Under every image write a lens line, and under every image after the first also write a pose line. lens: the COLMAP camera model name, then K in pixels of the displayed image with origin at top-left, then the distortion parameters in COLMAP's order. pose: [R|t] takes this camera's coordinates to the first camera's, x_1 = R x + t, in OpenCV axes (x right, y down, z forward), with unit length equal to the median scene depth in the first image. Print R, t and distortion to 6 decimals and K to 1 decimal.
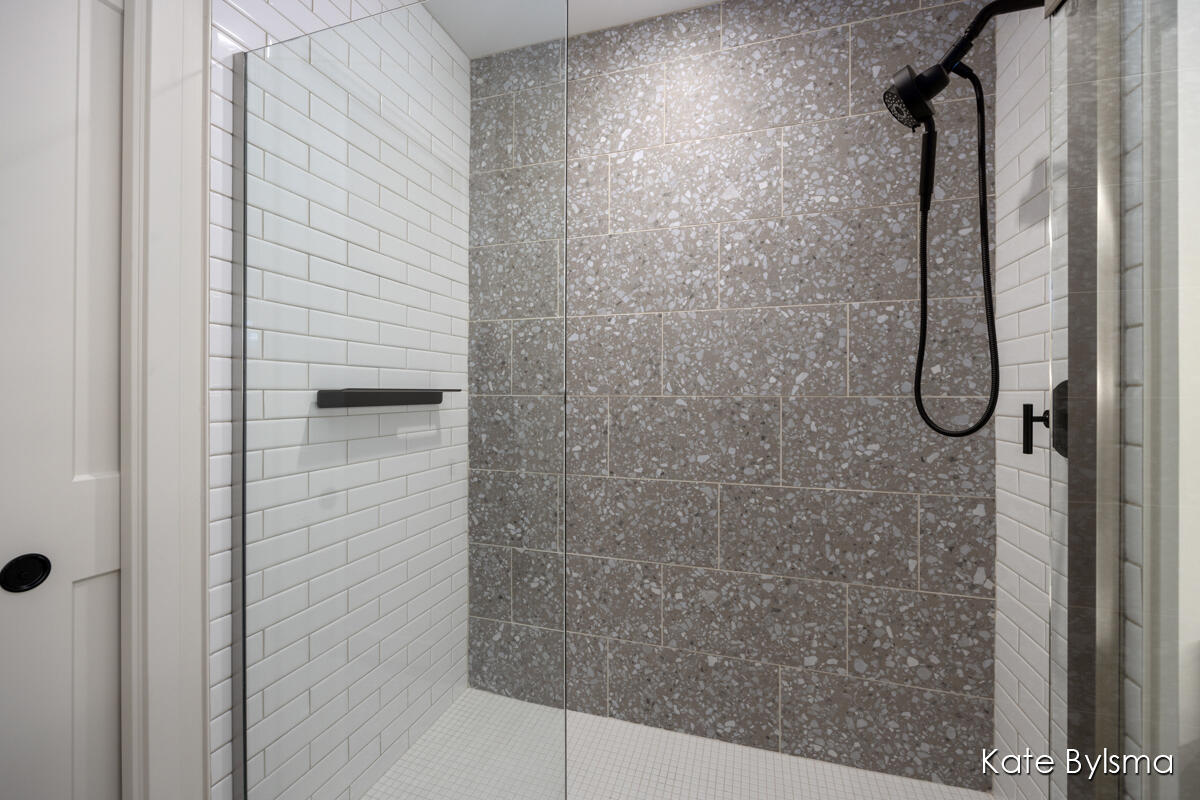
lens RADIAL K [[489.8, 0, 597.8], [0, 489.8, 394.3], [0, 0, 1]] dist [0.002169, -0.003705]
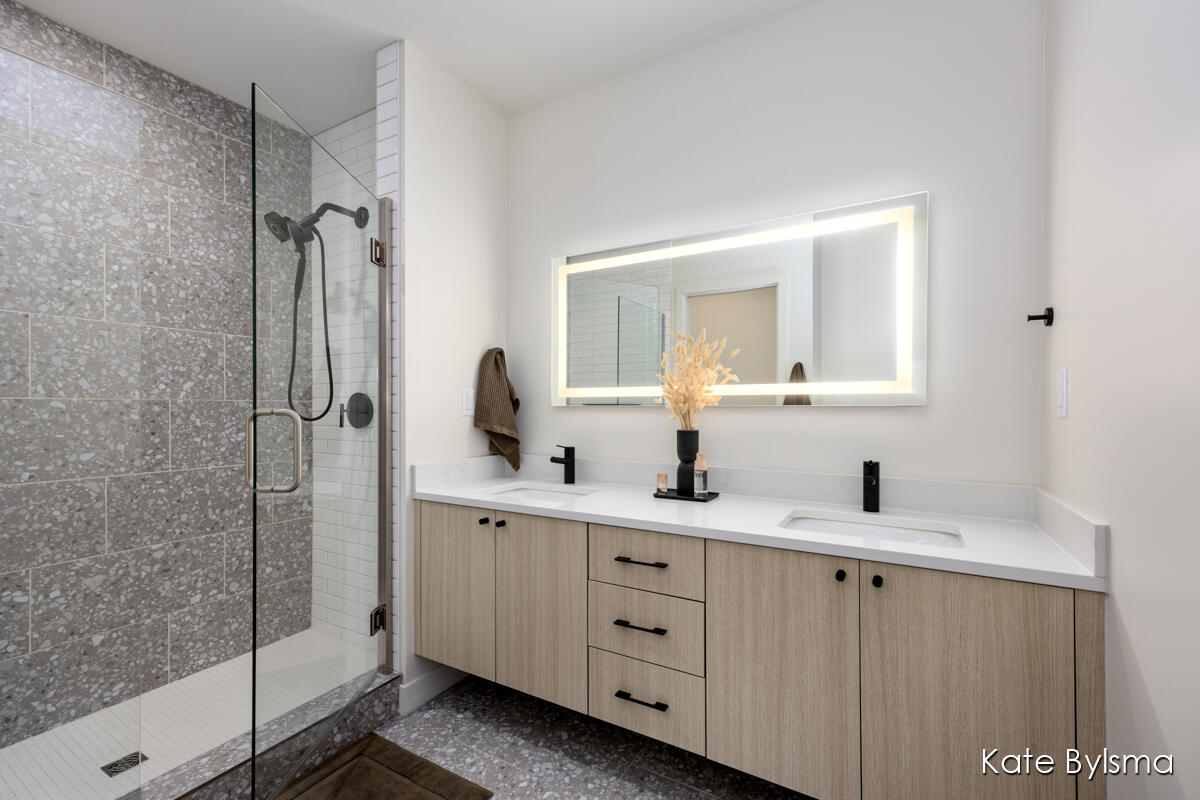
lens RADIAL K [[489.8, 0, 607.8], [0, 489.8, 406.0], [0, 0, 1]] dist [0.002169, -0.003705]
pose [[0.194422, 0.001892, 0.980916, -0.638053], [0.001938, 0.999995, -0.002313, 0.025143], [-0.980916, 0.002351, 0.194418, -0.347206]]
